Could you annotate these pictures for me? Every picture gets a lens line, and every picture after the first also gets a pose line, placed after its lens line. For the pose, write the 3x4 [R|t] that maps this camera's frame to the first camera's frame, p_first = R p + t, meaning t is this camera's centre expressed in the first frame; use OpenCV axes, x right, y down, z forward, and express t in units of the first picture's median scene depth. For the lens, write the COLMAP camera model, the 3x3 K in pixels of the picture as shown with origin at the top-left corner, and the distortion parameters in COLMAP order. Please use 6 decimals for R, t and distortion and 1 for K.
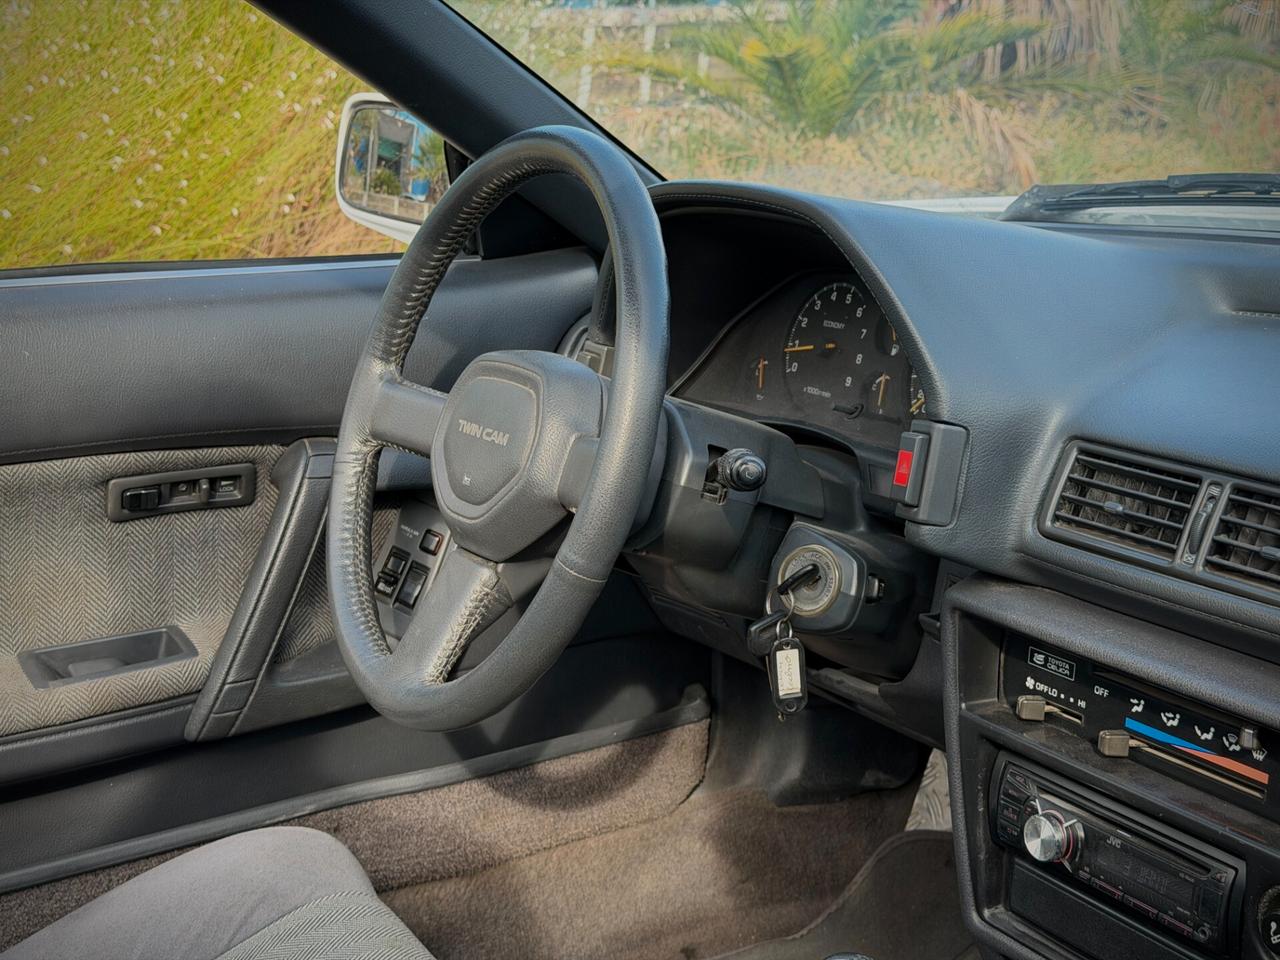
lens RADIAL K [[1762.7, 0, 632.0], [0, 1762.7, 479.5], [0, 0, 1]] dist [0.171539, -0.309085]
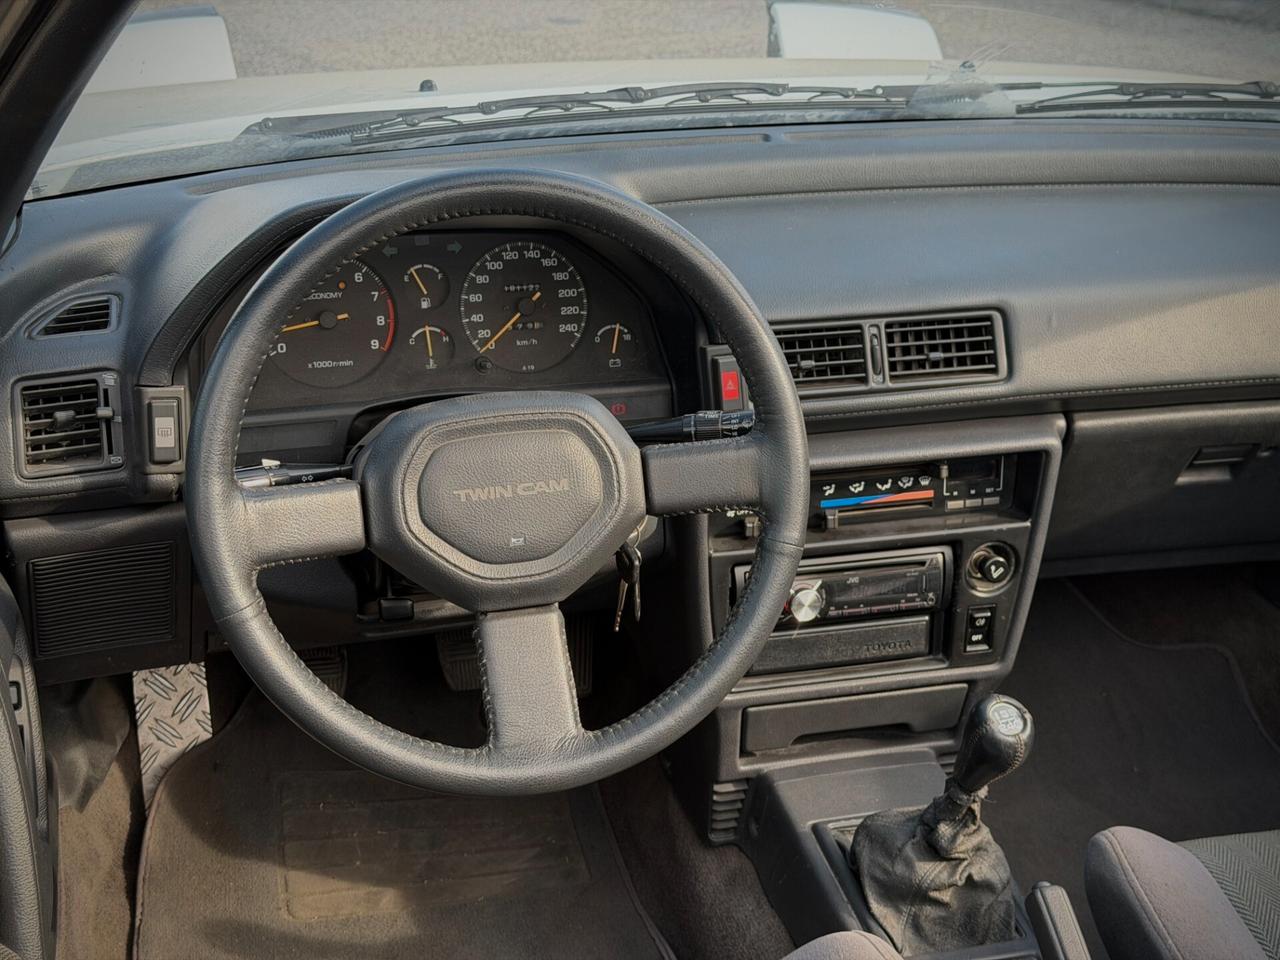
lens RADIAL K [[1835.5, 0, 639.0], [0, 1835.5, 478.1], [0, 0, 1]] dist [0.124282, -0.133621]
pose [[0.272458, -0.354193, 0.894603, -1.139365], [0.199771, 0.930341, 0.307501, -0.388567], [-0.941200, 0.094934, 0.324237, 0.692123]]
